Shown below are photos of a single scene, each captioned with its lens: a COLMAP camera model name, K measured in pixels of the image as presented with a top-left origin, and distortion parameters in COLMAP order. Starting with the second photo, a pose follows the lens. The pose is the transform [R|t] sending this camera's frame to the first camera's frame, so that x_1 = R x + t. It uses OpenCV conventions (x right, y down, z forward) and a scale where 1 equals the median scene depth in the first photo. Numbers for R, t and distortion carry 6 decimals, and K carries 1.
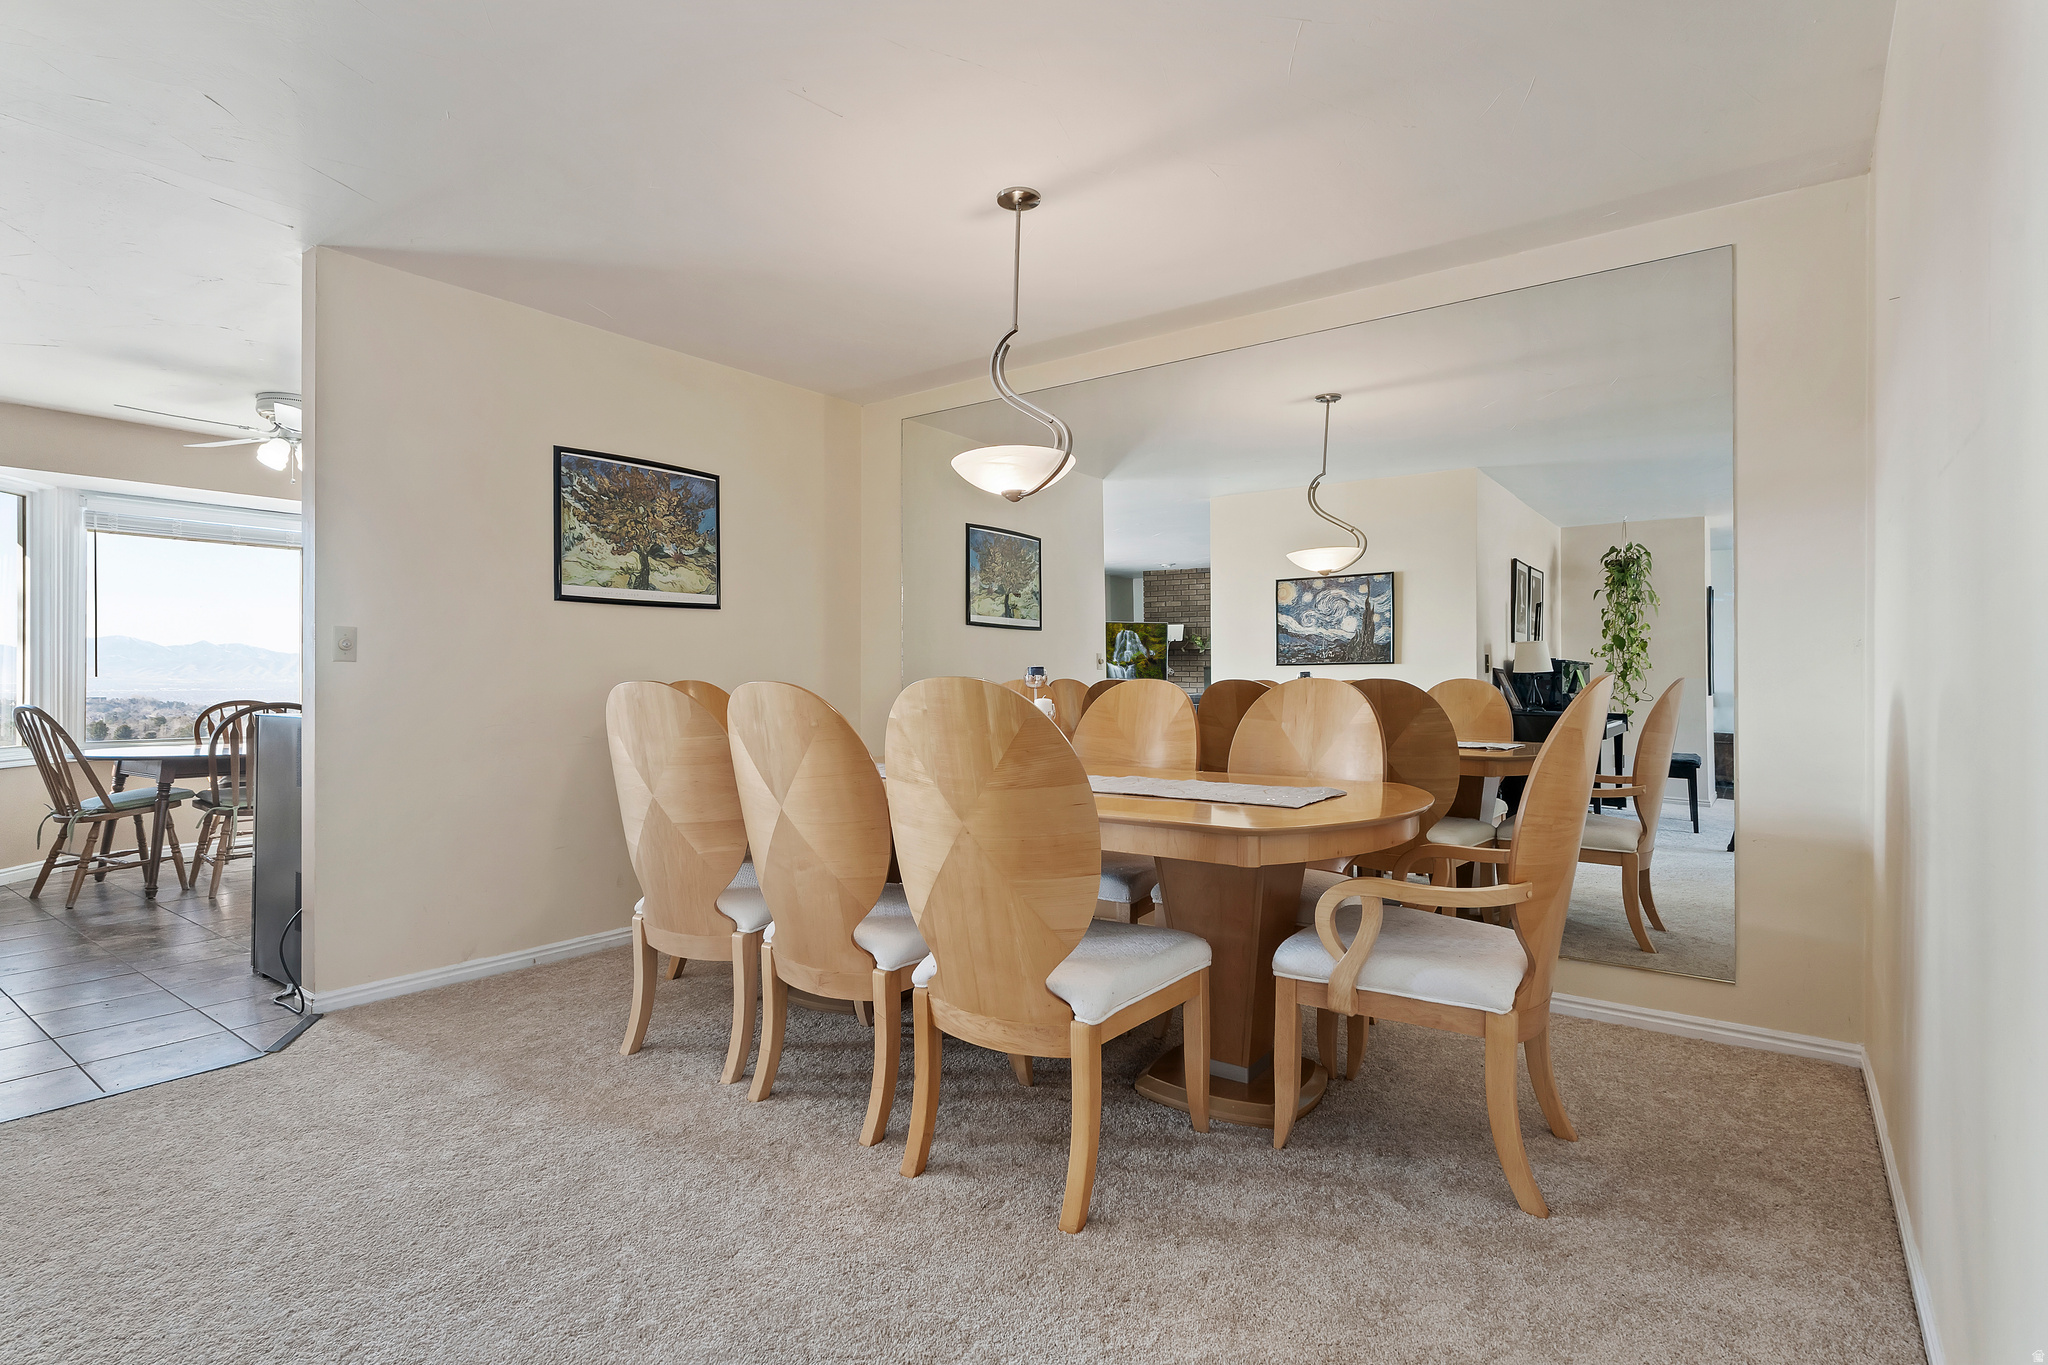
lens RADIAL K [[990.5, 0, 1022.2], [0, 990.5, 677.1], [0, 0, 1]] dist [0.004468, -0.000651]
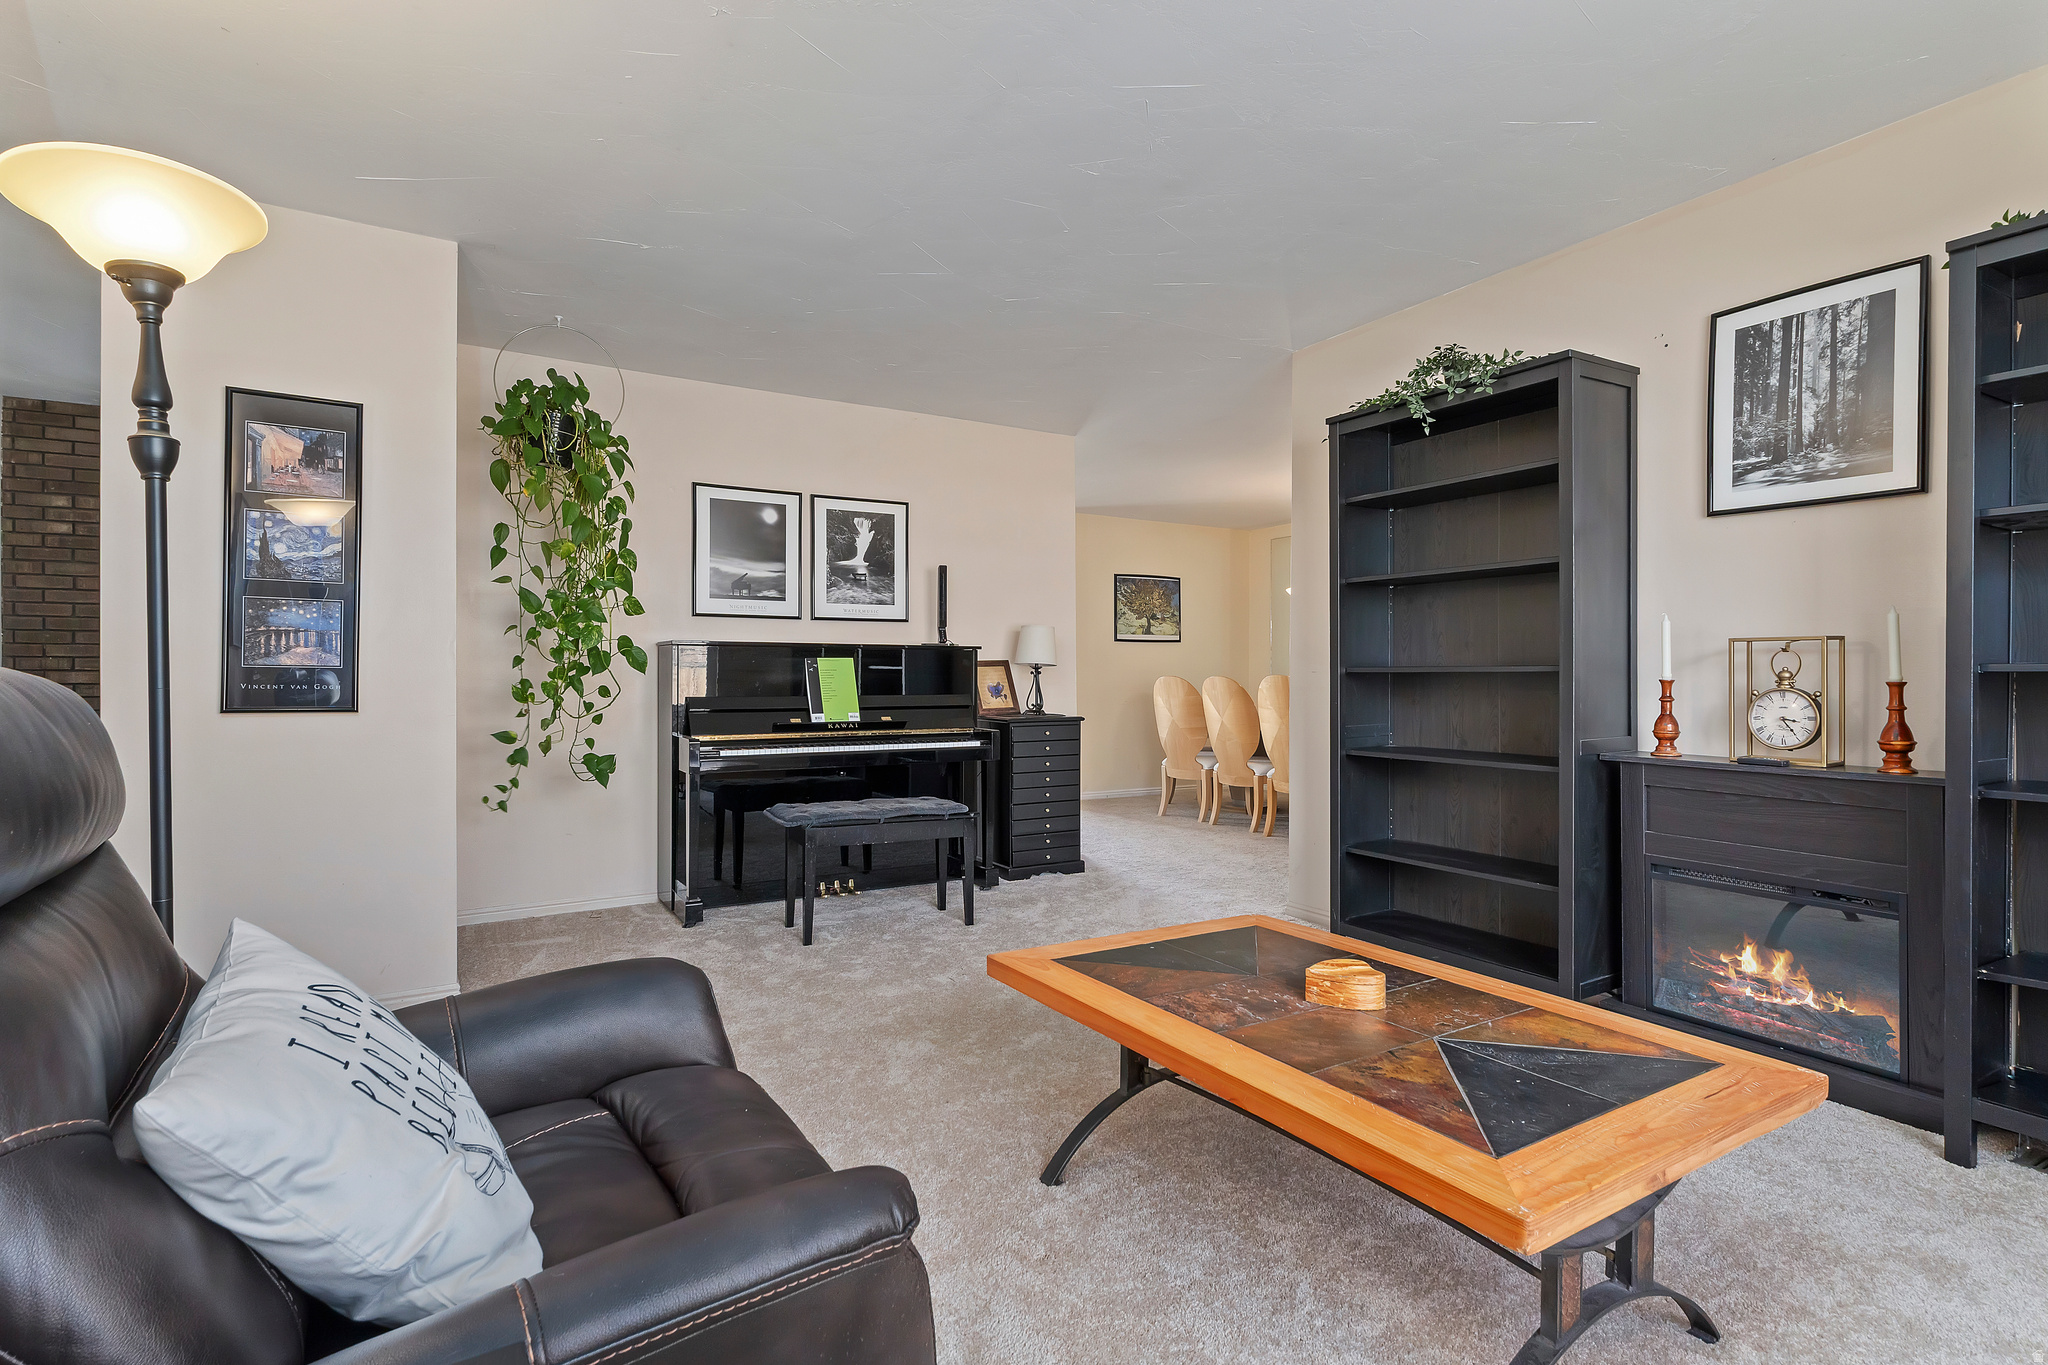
lens RADIAL K [[990.5, 0, 1033.9], [0, 990.5, 682.8], [0, 0, 1]] dist [0.004468, -0.000651]
pose [[0.931398, -0.000832, -0.364002, 0.187616], [0.002106, 0.999993, 0.003101, 0.011371], [0.363997, -0.003655, 0.931393, -1.191970]]
